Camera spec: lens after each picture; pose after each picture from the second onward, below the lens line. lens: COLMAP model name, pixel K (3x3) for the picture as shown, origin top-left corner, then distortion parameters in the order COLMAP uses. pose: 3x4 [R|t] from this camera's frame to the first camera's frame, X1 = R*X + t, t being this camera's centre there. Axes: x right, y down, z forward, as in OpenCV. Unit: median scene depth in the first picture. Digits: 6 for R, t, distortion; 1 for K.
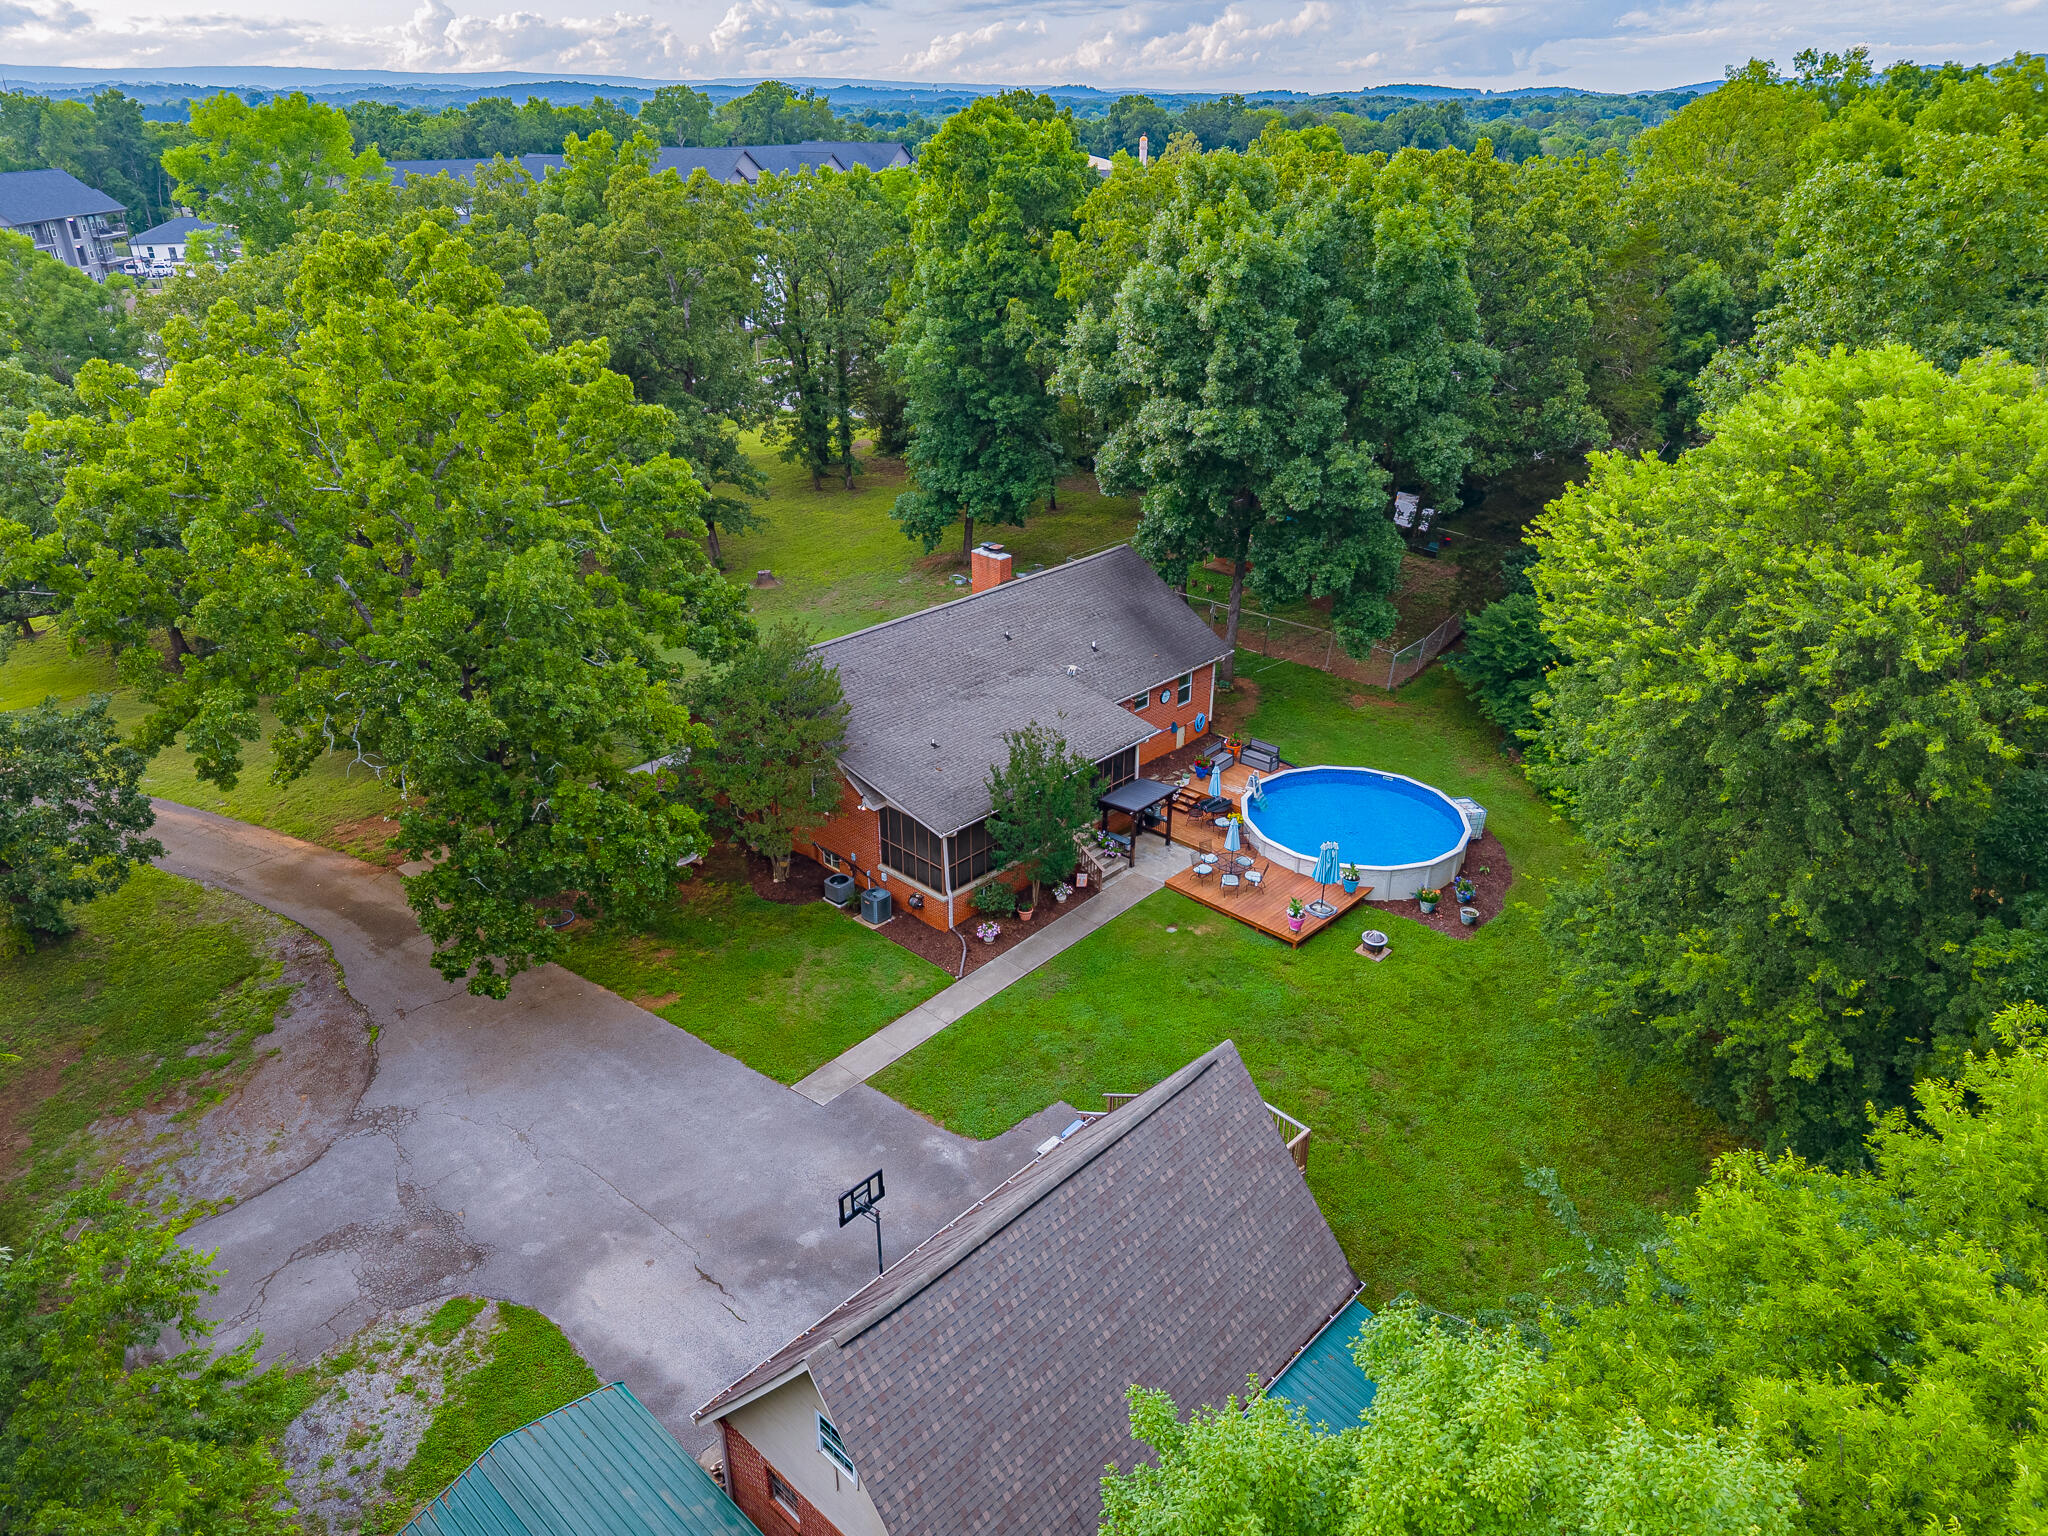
lens RADIAL K [[1398.9, 0, 1024.0], [0, 1398.9, 768.0], [0, 0, 1]] dist [-0.001008, -0.002119]
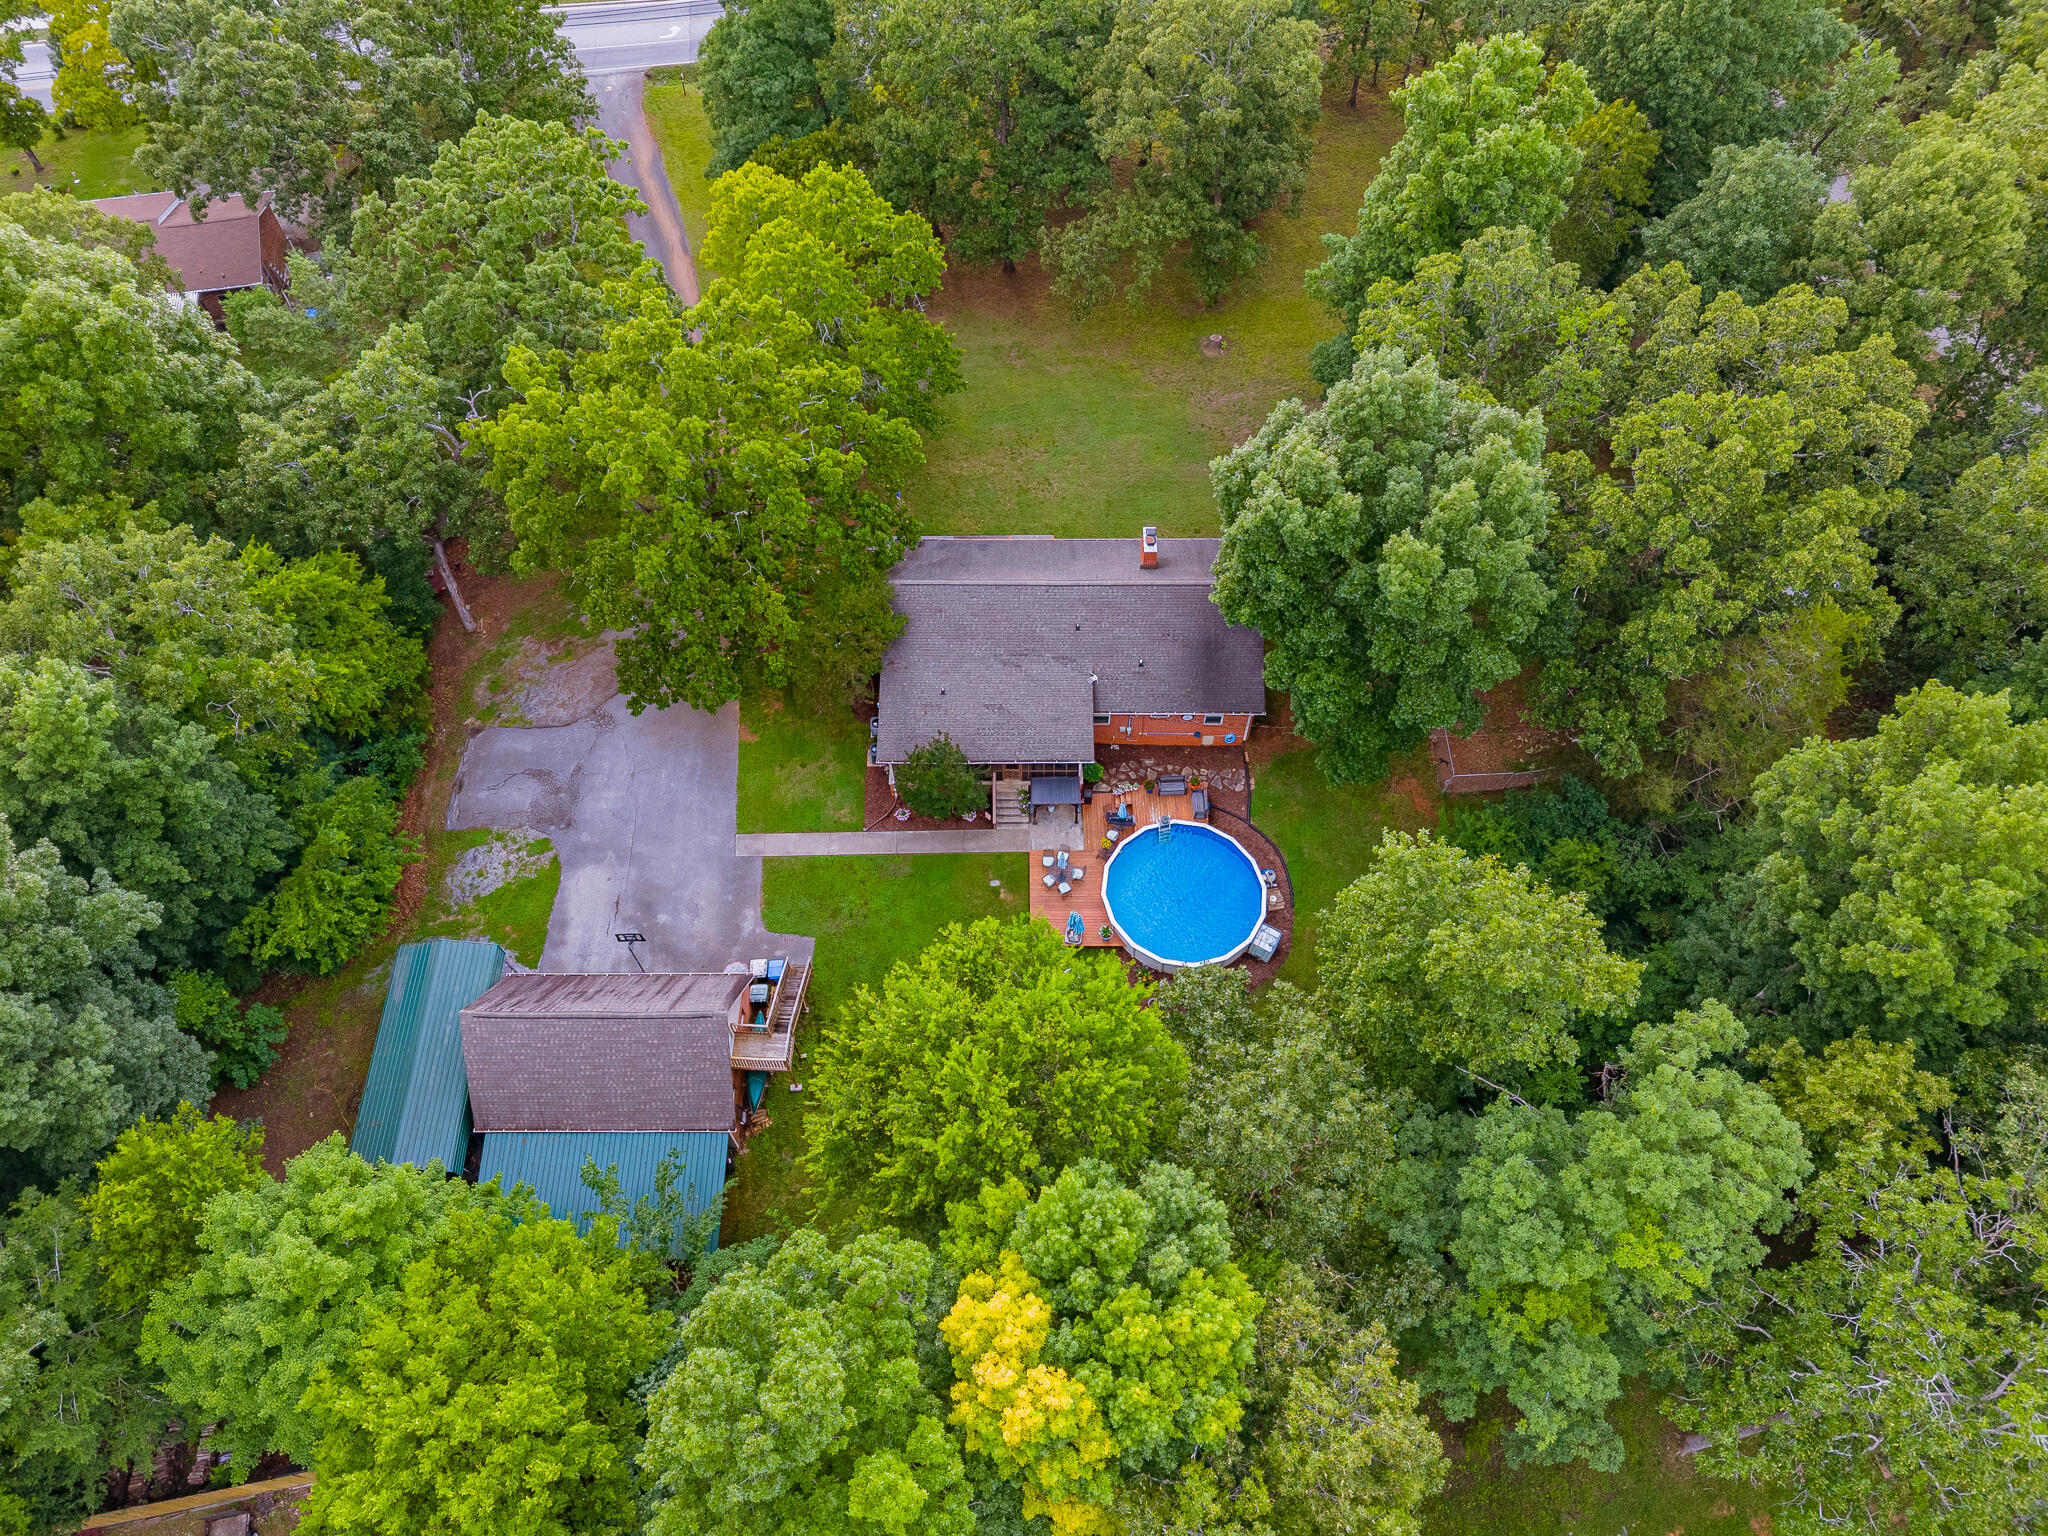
lens RADIAL K [[1398.9, 0, 1024.0], [0, 1398.9, 768.0], [0, 0, 1]] dist [-0.001008, -0.002119]
pose [[0.684063, 0.611514, -0.397630, 0.640619], [-0.312874, 0.738422, 0.597363, -0.876934], [0.658914, -0.284226, 0.696454, -0.014904]]
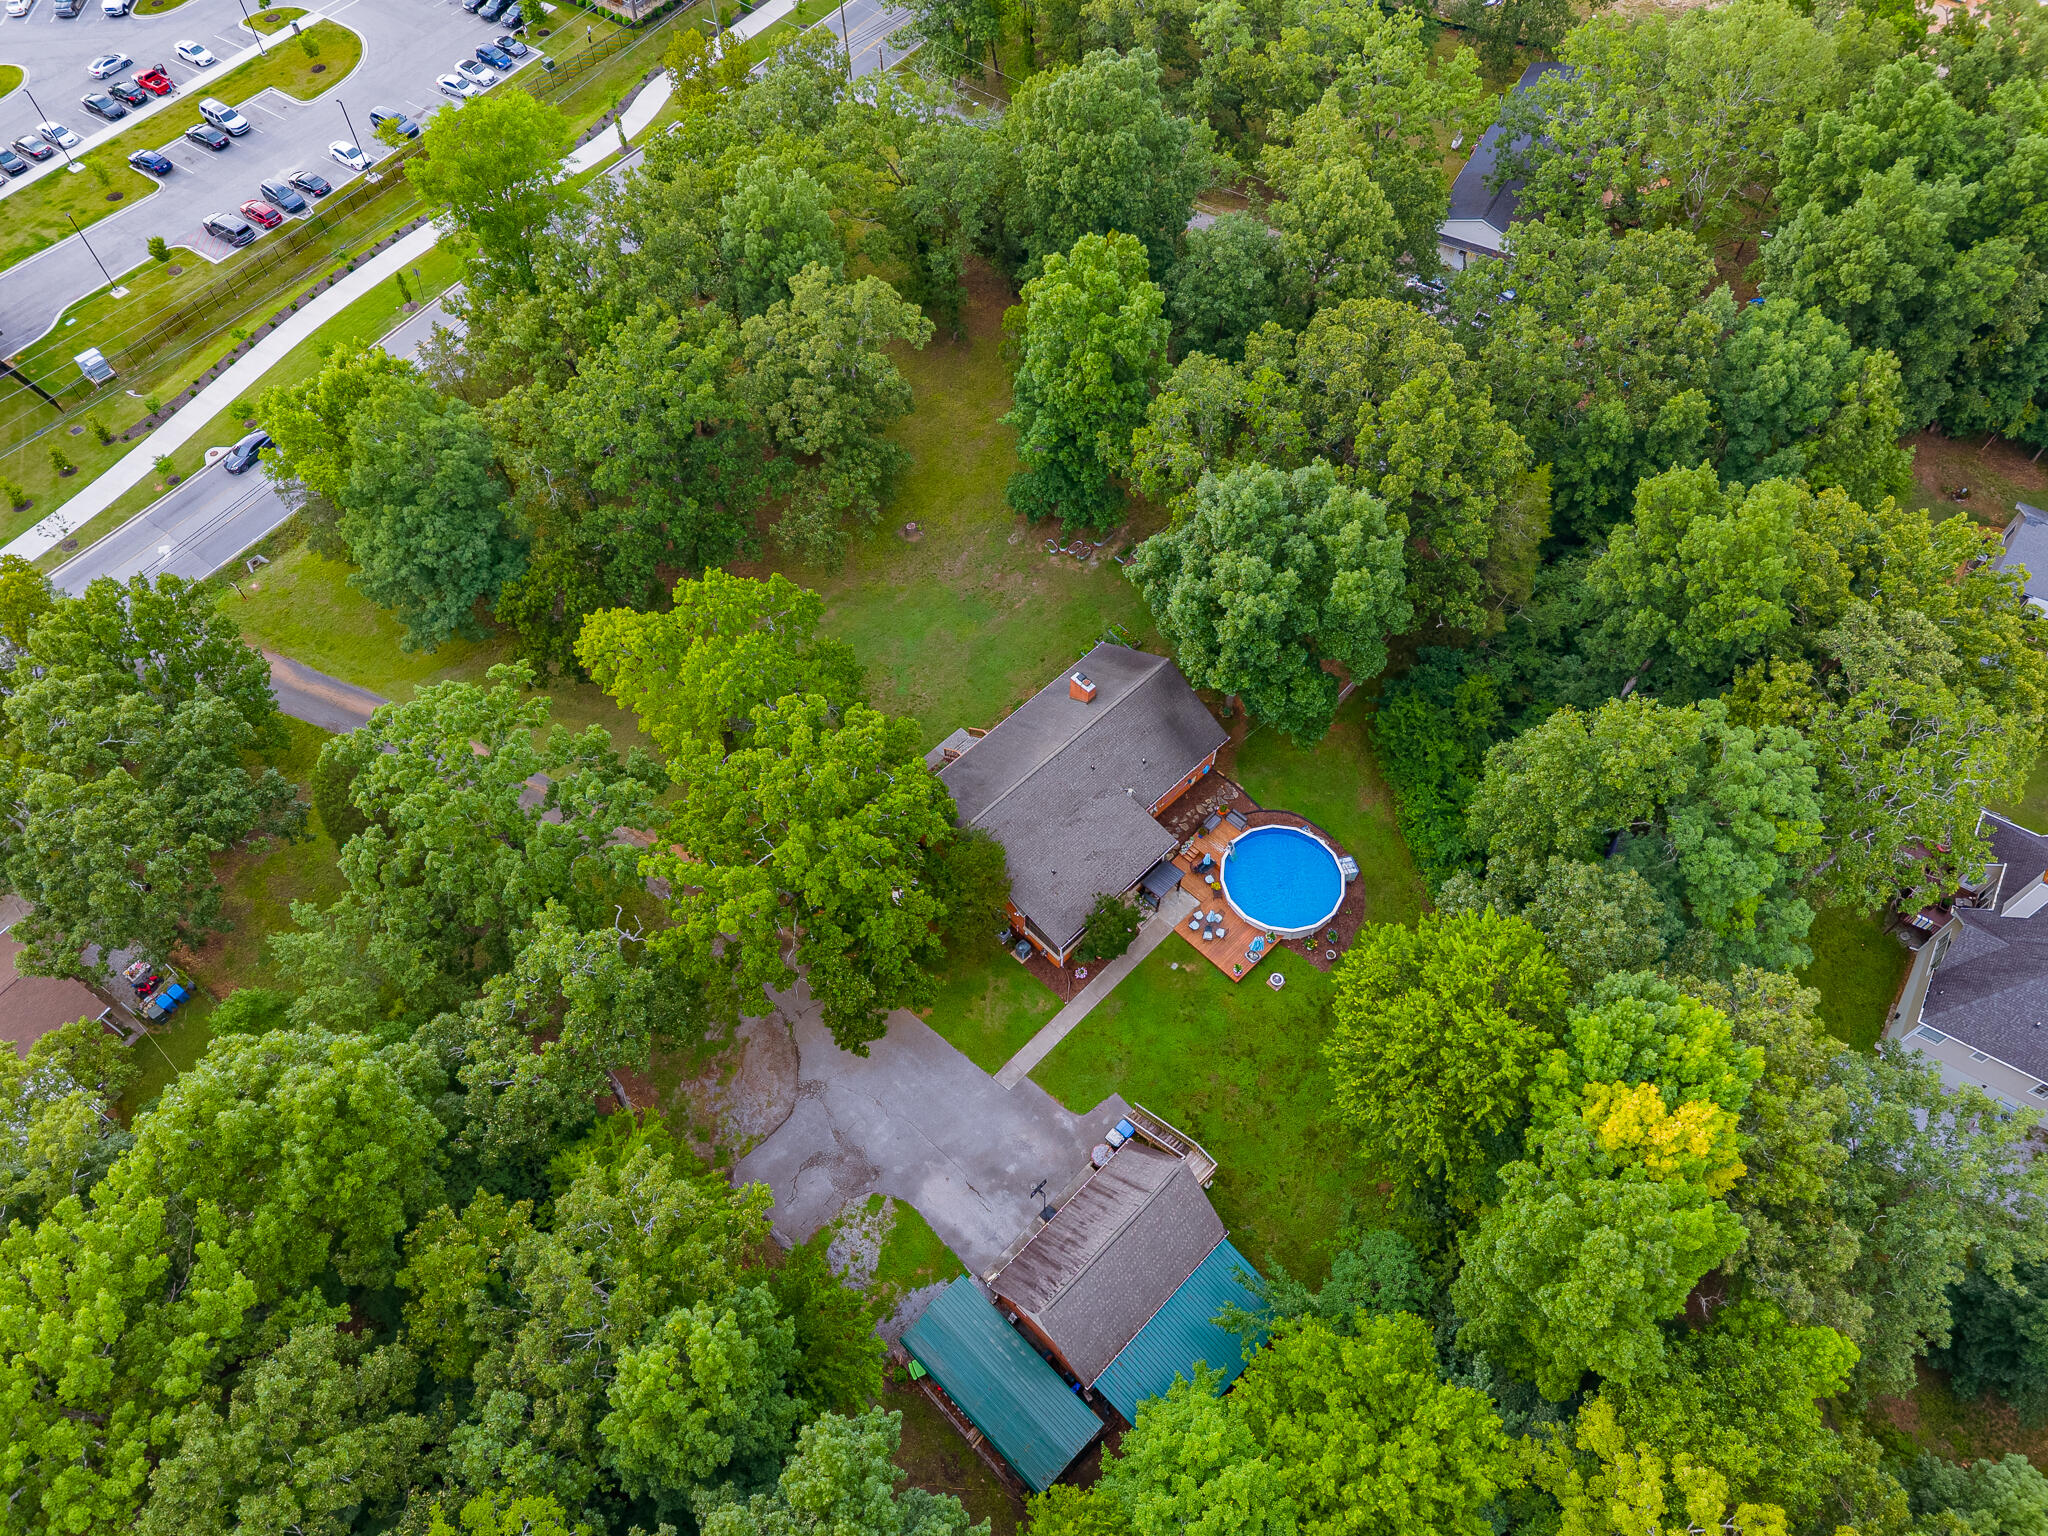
lens RADIAL K [[1421.5, 0, 1011.7], [0, 1421.5, 740.9], [0, 0, 1]] dist [-0.000547, -0.004236]
pose [[0.999402, 0.024526, -0.024392, -0.078919], [-0.009282, 0.869451, 0.493931, -1.099899], [0.033322, -0.493409, 0.869159, -0.561870]]
